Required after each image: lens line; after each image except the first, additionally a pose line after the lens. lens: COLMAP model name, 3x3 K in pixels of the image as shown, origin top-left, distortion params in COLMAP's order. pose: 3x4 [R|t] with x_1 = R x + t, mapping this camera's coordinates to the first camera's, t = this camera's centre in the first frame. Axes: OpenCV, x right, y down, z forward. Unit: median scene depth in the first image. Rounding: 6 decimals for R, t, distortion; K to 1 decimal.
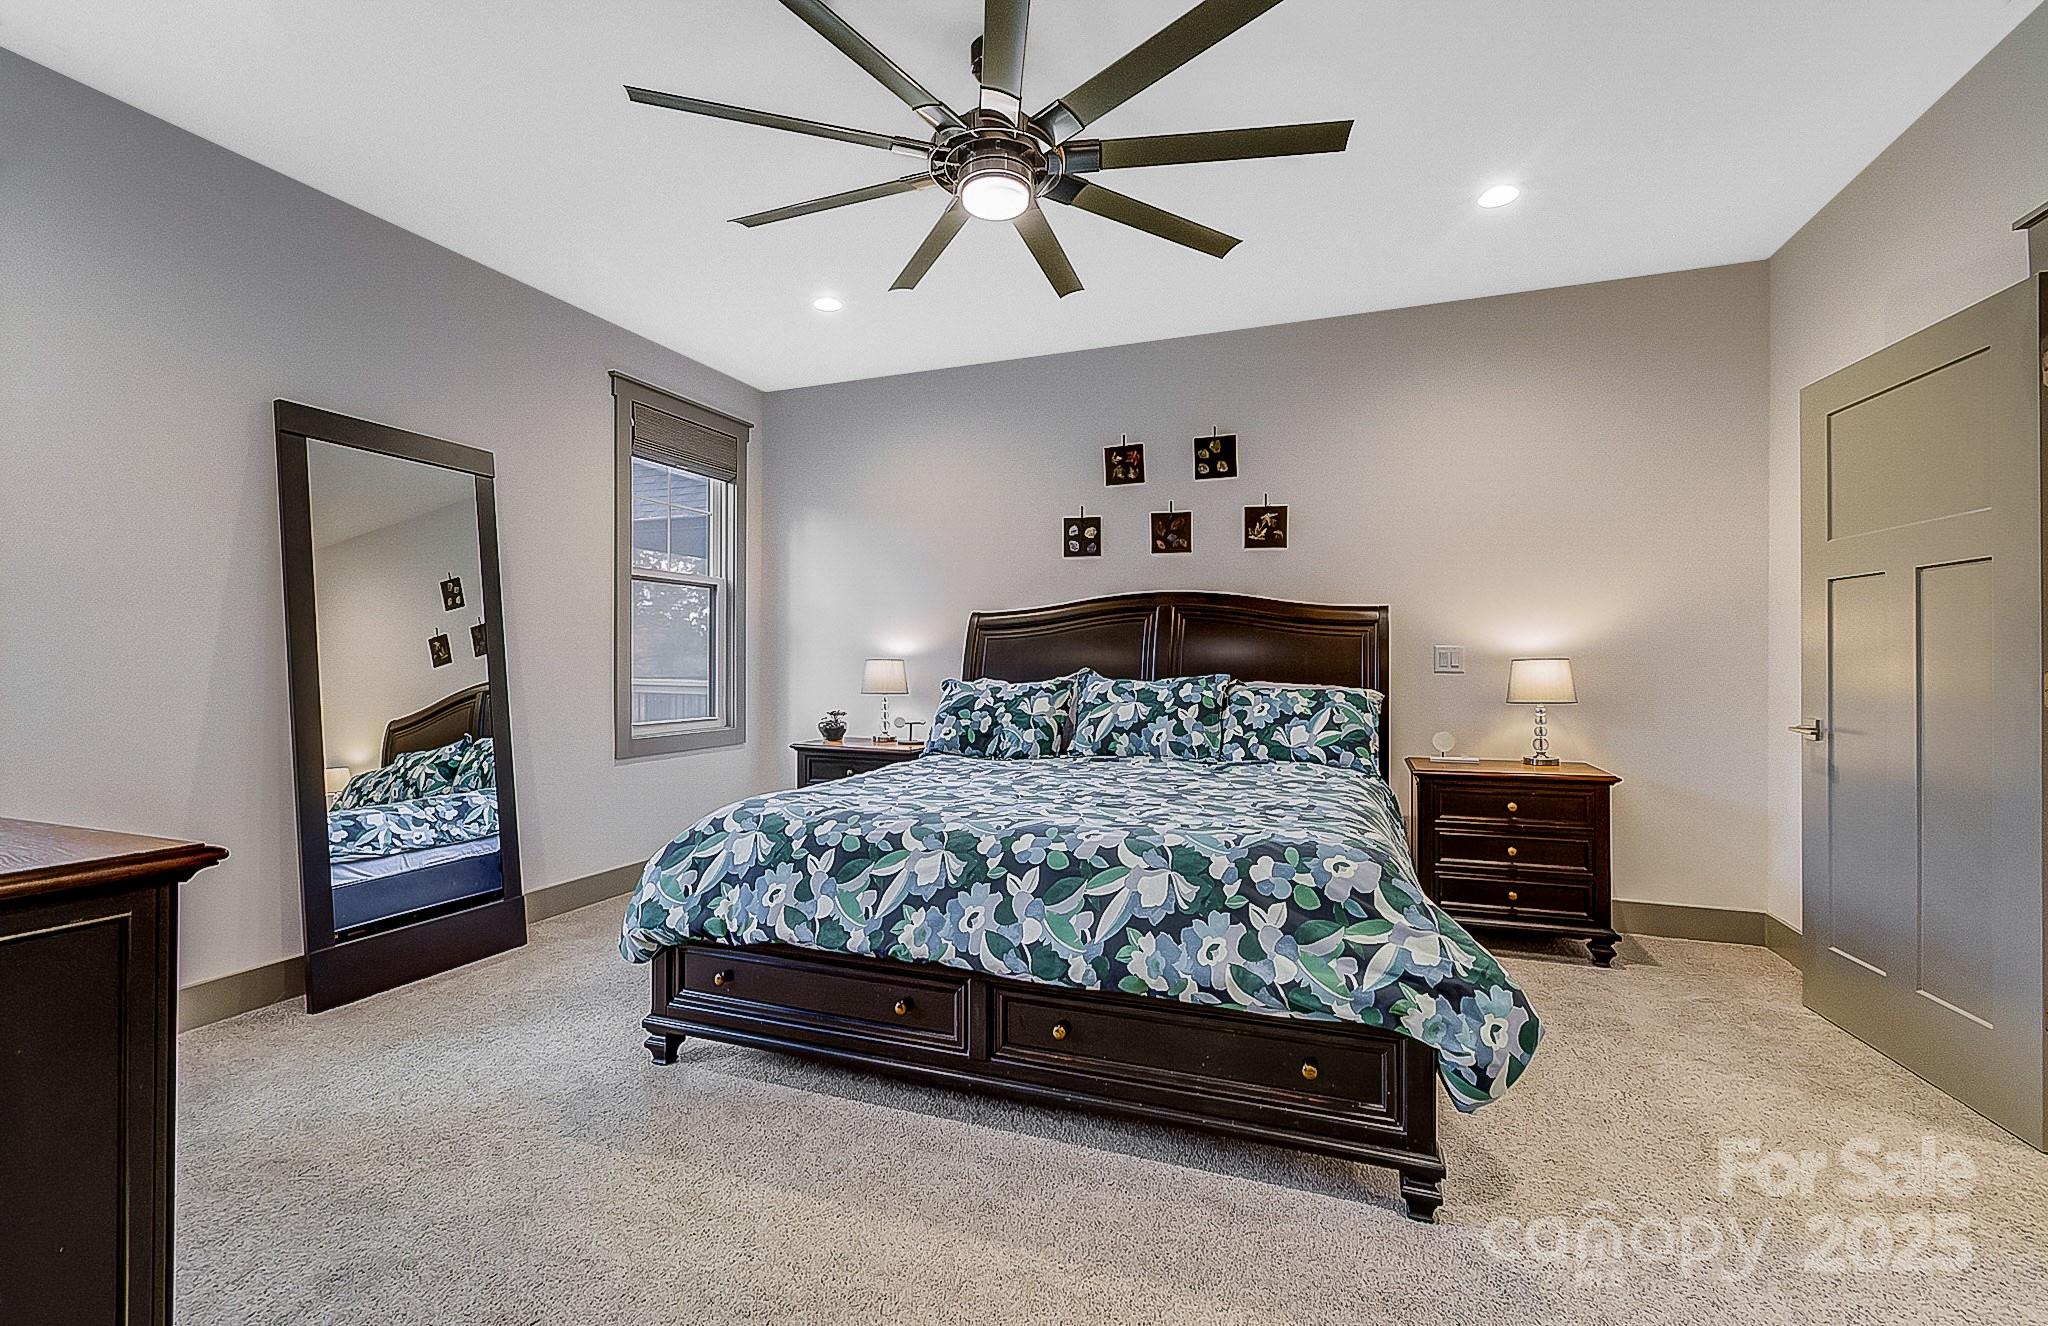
lens RADIAL K [[888.2, 0, 1024.0], [0, 888.2, 663.0], [0, 0, 1]] dist [-0.119739, 0.000122]
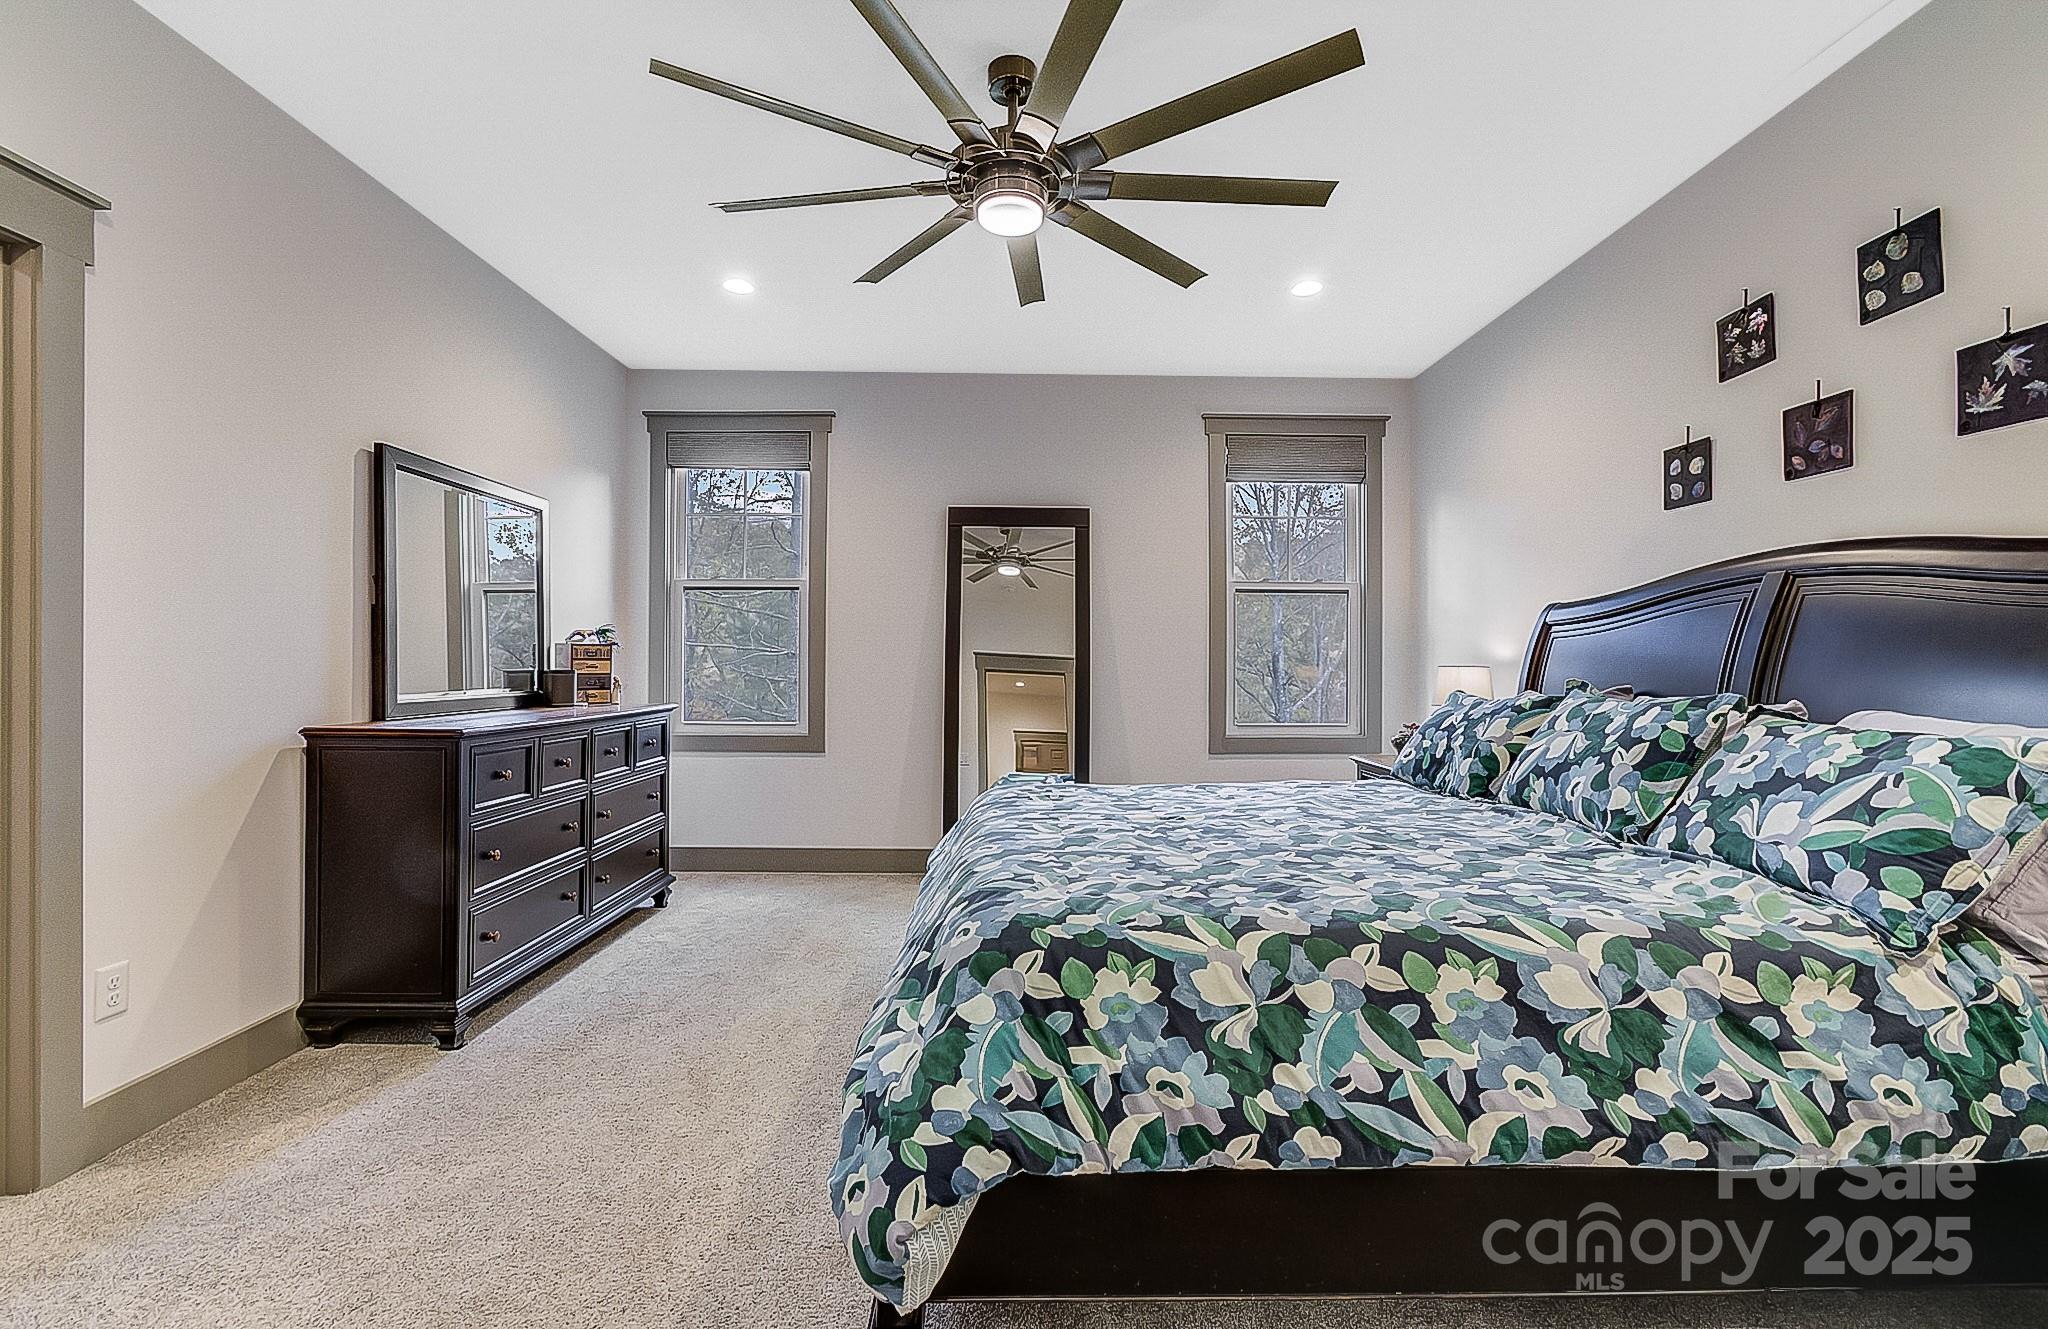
lens RADIAL K [[876.4, 0, 1014.7], [0, 876.4, 660.4], [0, 0, 1]] dist [0.002275, 0.000346]
pose [[0.339360, -0.003971, -0.940648, 0.530351], [-0.005875, 0.999963, -0.006341, -0.001711], [0.940638, 0.007678, 0.339324, 0.353927]]
